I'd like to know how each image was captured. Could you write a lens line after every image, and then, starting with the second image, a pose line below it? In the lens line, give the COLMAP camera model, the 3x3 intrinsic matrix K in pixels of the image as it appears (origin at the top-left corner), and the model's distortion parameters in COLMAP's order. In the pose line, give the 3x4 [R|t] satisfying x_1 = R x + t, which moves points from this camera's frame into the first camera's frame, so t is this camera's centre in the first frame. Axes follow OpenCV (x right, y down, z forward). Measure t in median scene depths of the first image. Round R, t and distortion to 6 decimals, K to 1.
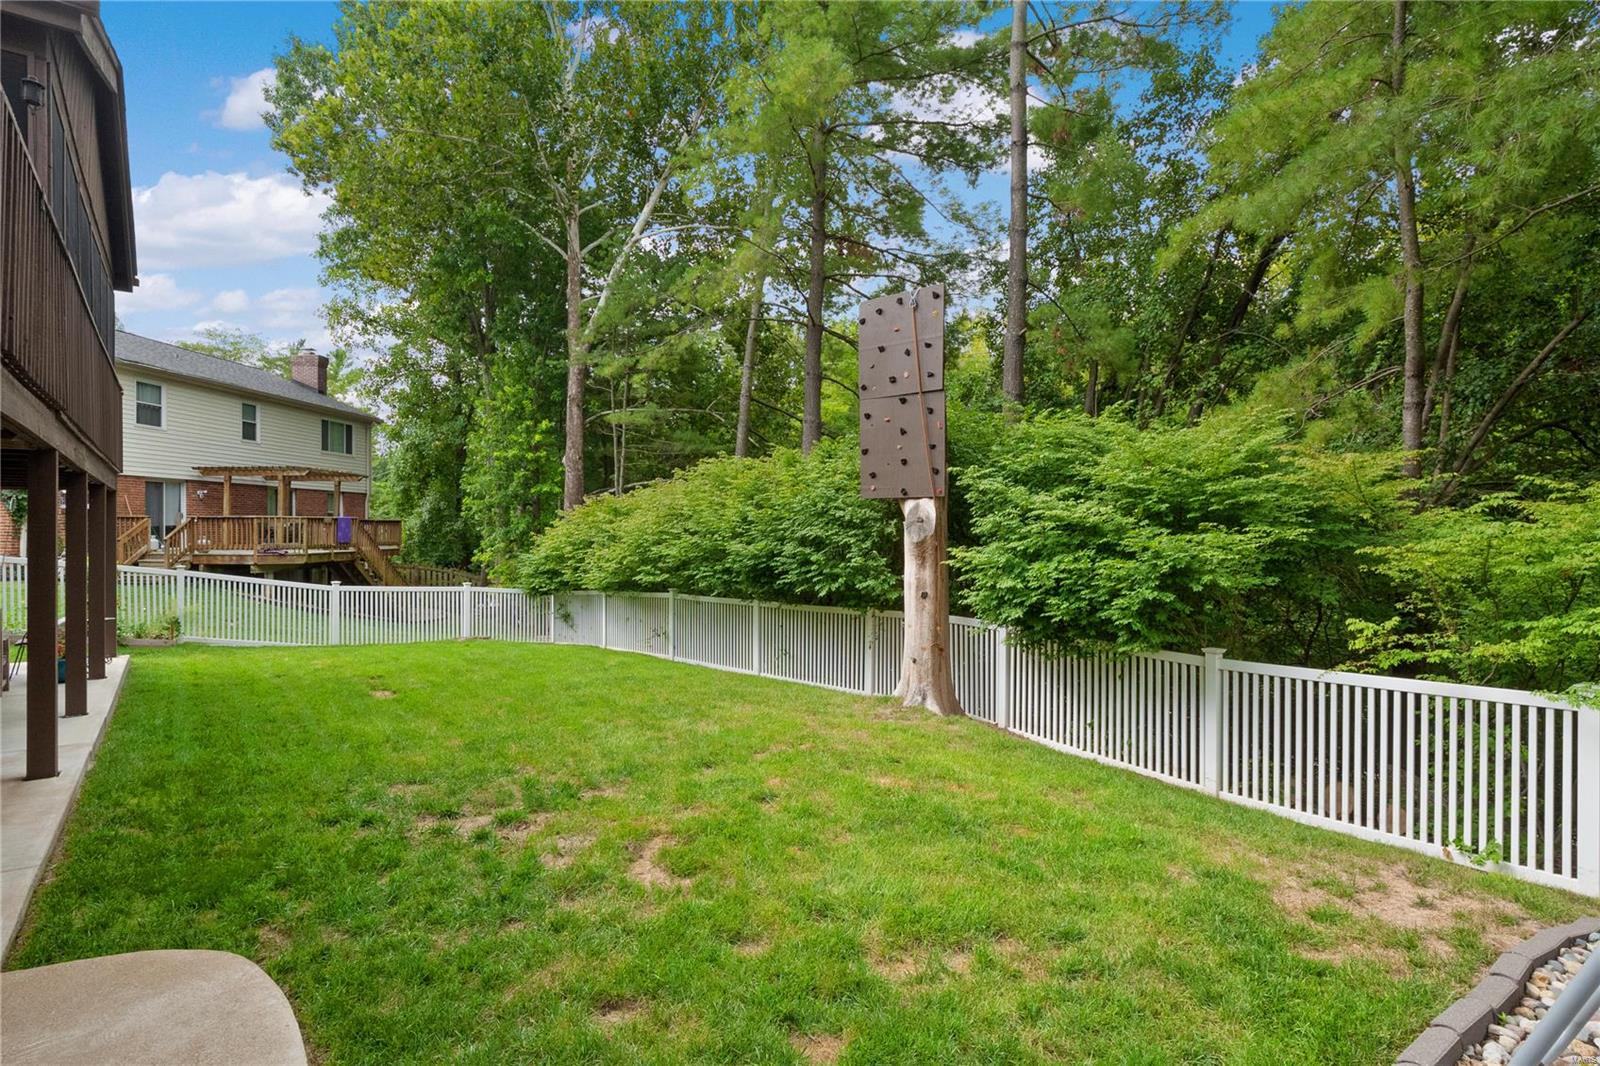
lens RADIAL K [[828.8, 0, 802.2], [0, 828.8, 535.6], [0, 0, 1]] dist [-0.001156, -0.000562]
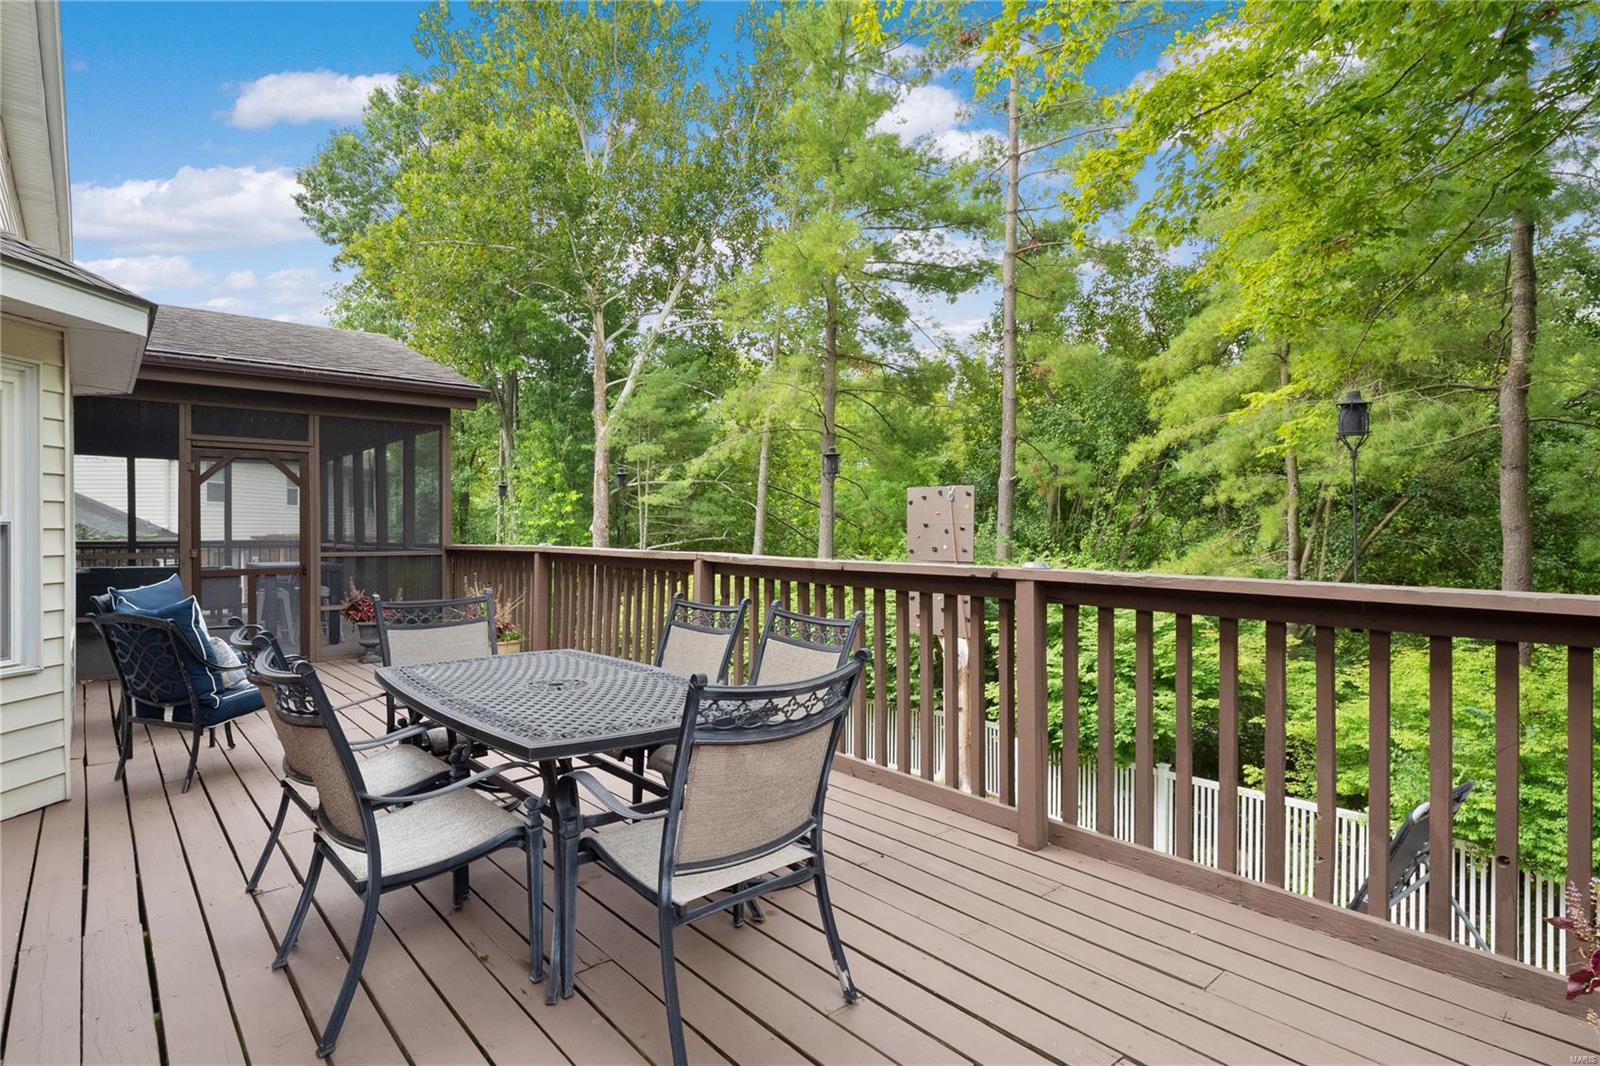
lens RADIAL K [[828.8, 0, 799.8], [0, 828.8, 532.6], [0, 0, 1]] dist [-0.001156, -0.000562]
pose [[0.996989, 0.004056, 0.077437, -0.092477], [-0.004599, 0.999966, 0.006840, -0.094191], [-0.077407, -0.007176, 0.996974, -0.147694]]
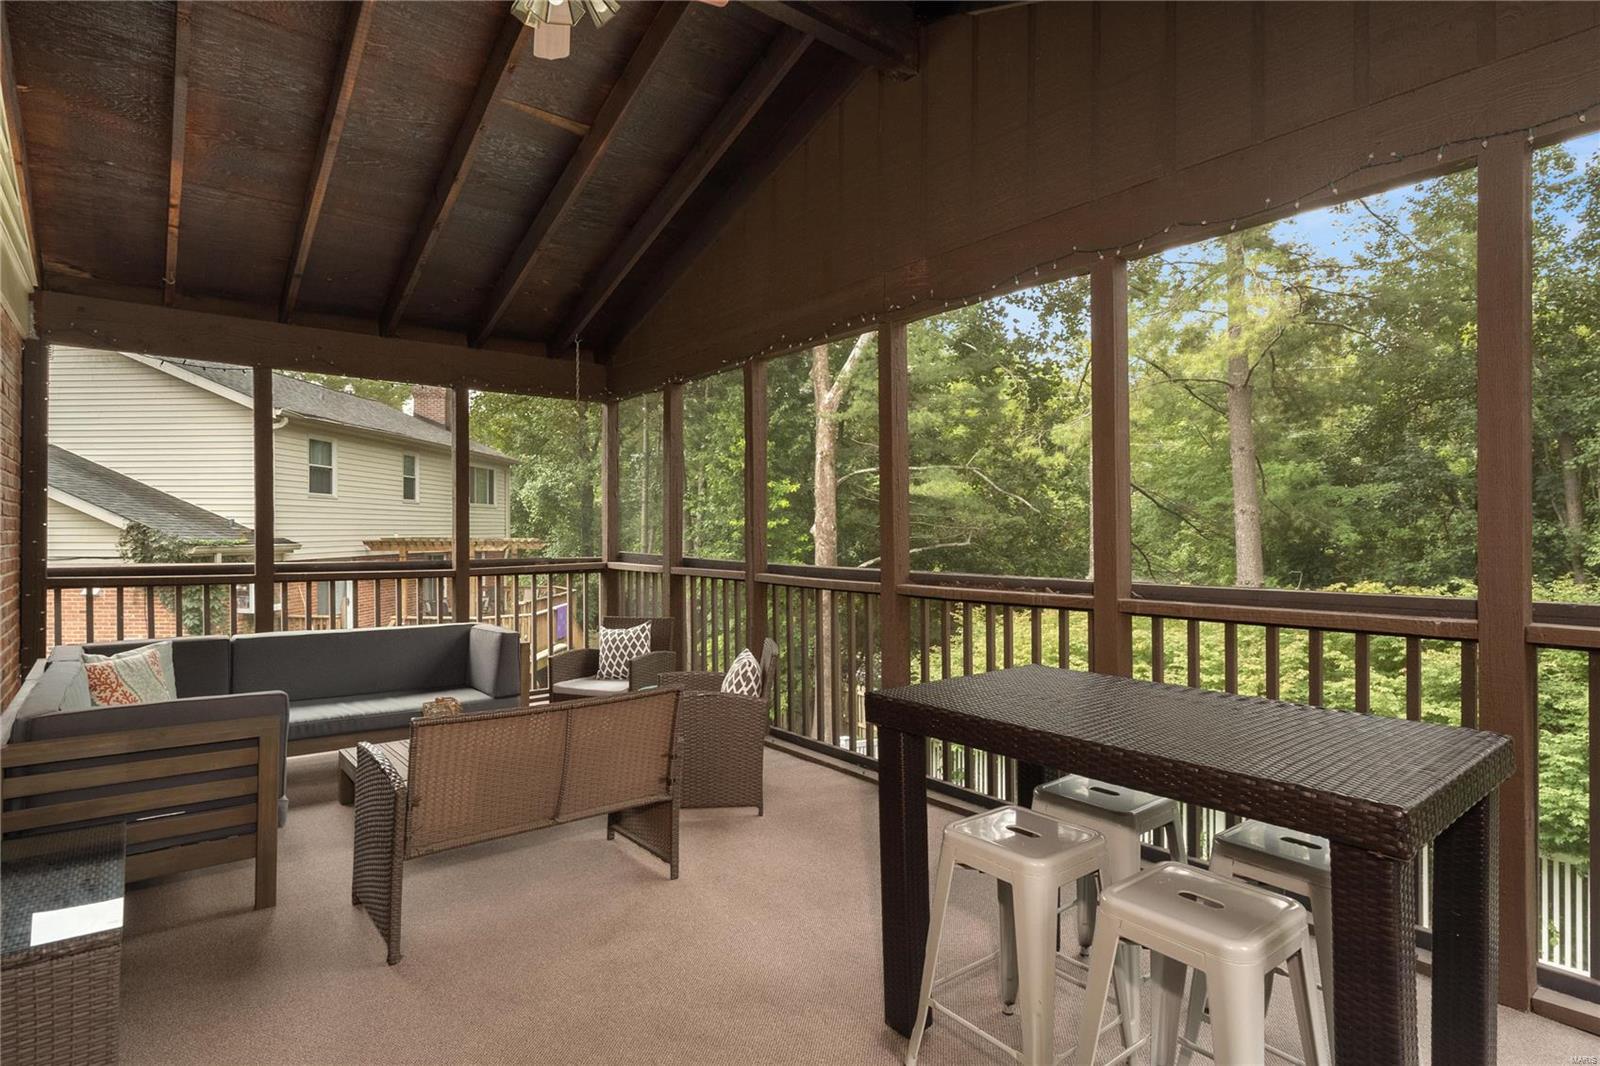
lens RADIAL K [[828.8, 0, 794.6], [0, 828.8, 527.2], [0, 0, 1]] dist [-0.001156, -0.000562]
pose [[0.999154, 0.002797, 0.041042, -0.341107], [-0.002668, 0.999991, -0.003201, -0.091815], [-0.041050, 0.003088, 0.999152, 0.178970]]
